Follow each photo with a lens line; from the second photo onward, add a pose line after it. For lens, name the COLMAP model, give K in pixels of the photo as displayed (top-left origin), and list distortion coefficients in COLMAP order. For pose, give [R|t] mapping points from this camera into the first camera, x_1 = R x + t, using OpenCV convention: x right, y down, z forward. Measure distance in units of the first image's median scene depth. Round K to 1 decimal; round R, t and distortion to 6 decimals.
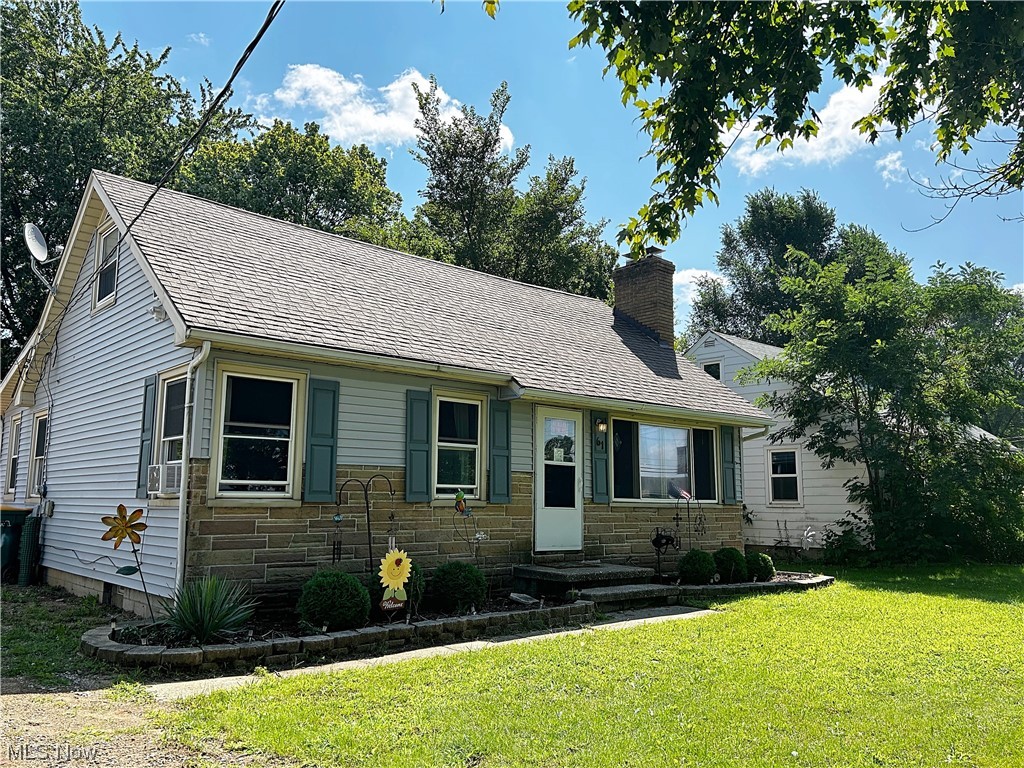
lens RADIAL K [[813.1, 0, 510.1], [0, 813.1, 390.8], [0, 0, 1]] dist [0.058358, -0.058452]
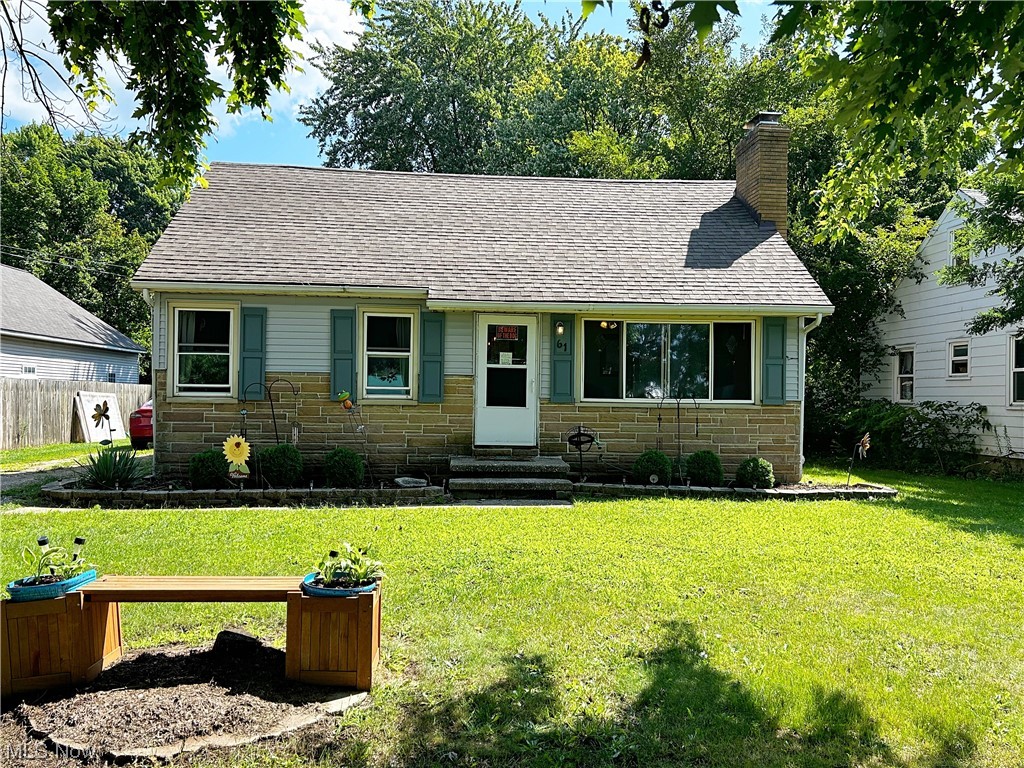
lens RADIAL K [[813.1, 0, 530.0], [0, 813.1, 405.6], [0, 0, 1]] dist [0.058358, -0.058452]
pose [[0.807198, 0.009298, -0.590208, 0.794834], [0.074419, 0.990295, 0.117379, 0.018690], [0.585571, -0.138671, 0.798672, 0.167618]]
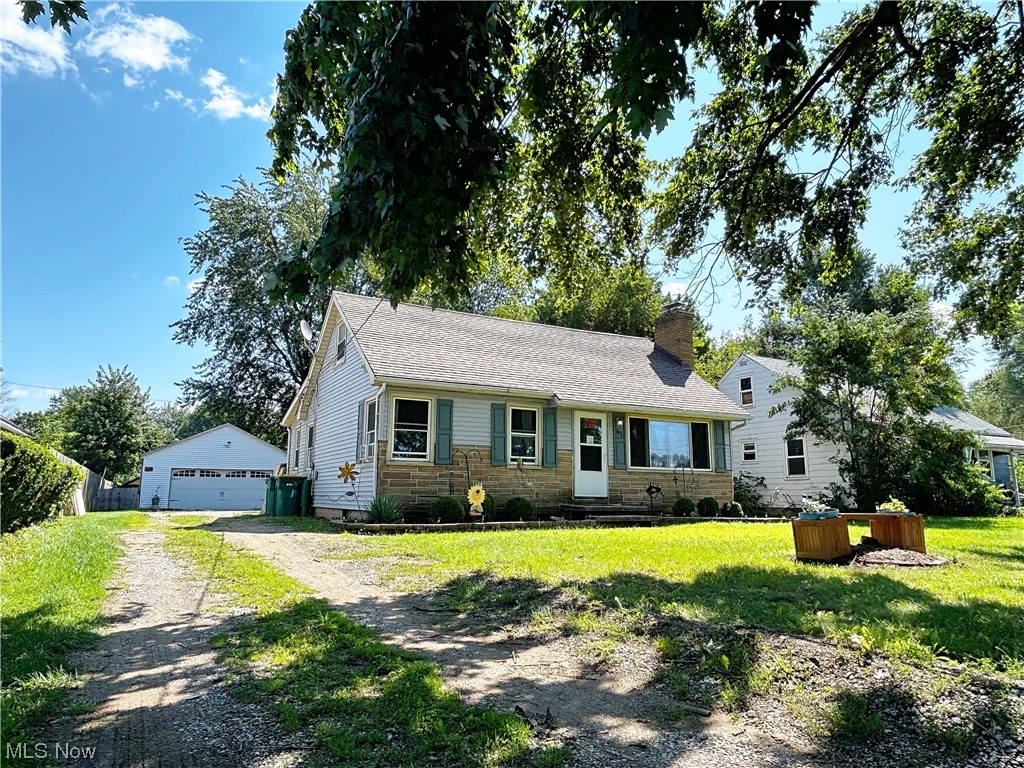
lens RADIAL K [[675.9, 0, 508.2], [0, 675.9, 381.2], [0, 0, 1]] dist [-0.007328, -0.004872]
pose [[0.973388, -0.040271, -0.225598, 0.235601], [0.032173, 0.998703, -0.039462, 0.009534], [0.226895, 0.031153, 0.973421, -0.427999]]
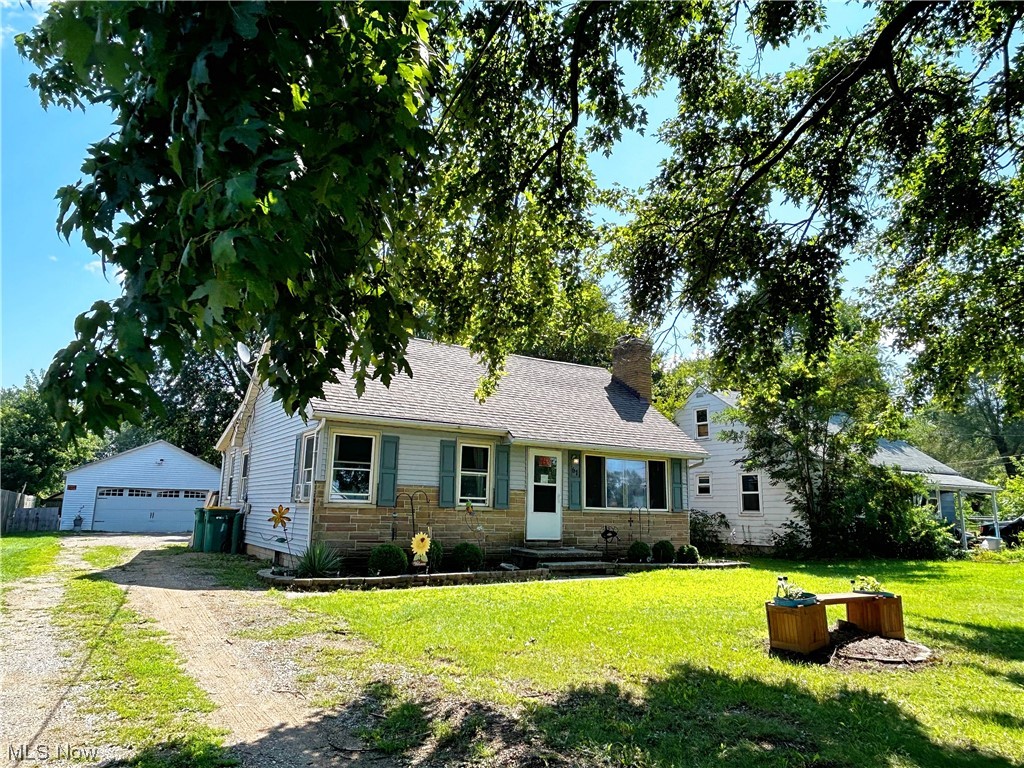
lens RADIAL K [[675.9, 0, 514.9], [0, 675.9, 378.5], [0, 0, 1]] dist [-0.007328, -0.004872]
pose [[0.988696, -0.017749, -0.148883, 0.223382], [0.008637, 0.998062, -0.061631, -0.039132], [0.149688, 0.059648, 0.986932, -0.350037]]
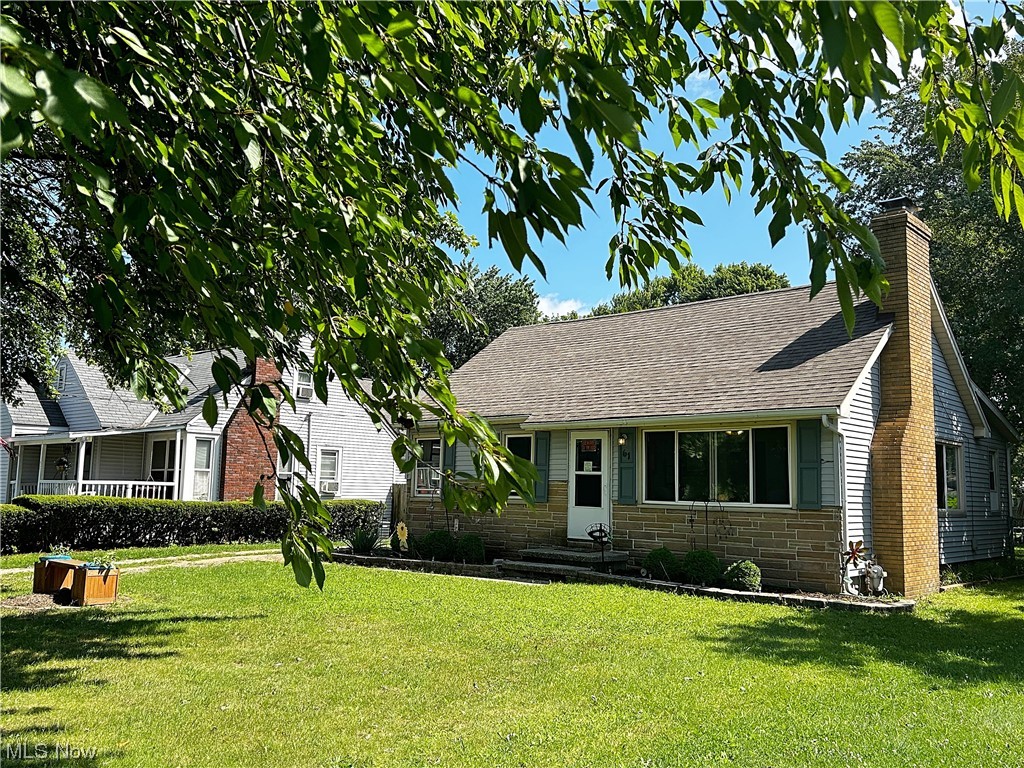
lens RADIAL K [[870.9, 0, 515.3], [0, 870.9, 383.7], [0, 0, 1]] dist [-0.007682, -0.002686]
pose [[0.114819, -0.129191, -0.984950, 1.590353], [0.111332, 0.986934, -0.116473, 0.107485], [0.987128, -0.096283, 0.127702, 0.792788]]
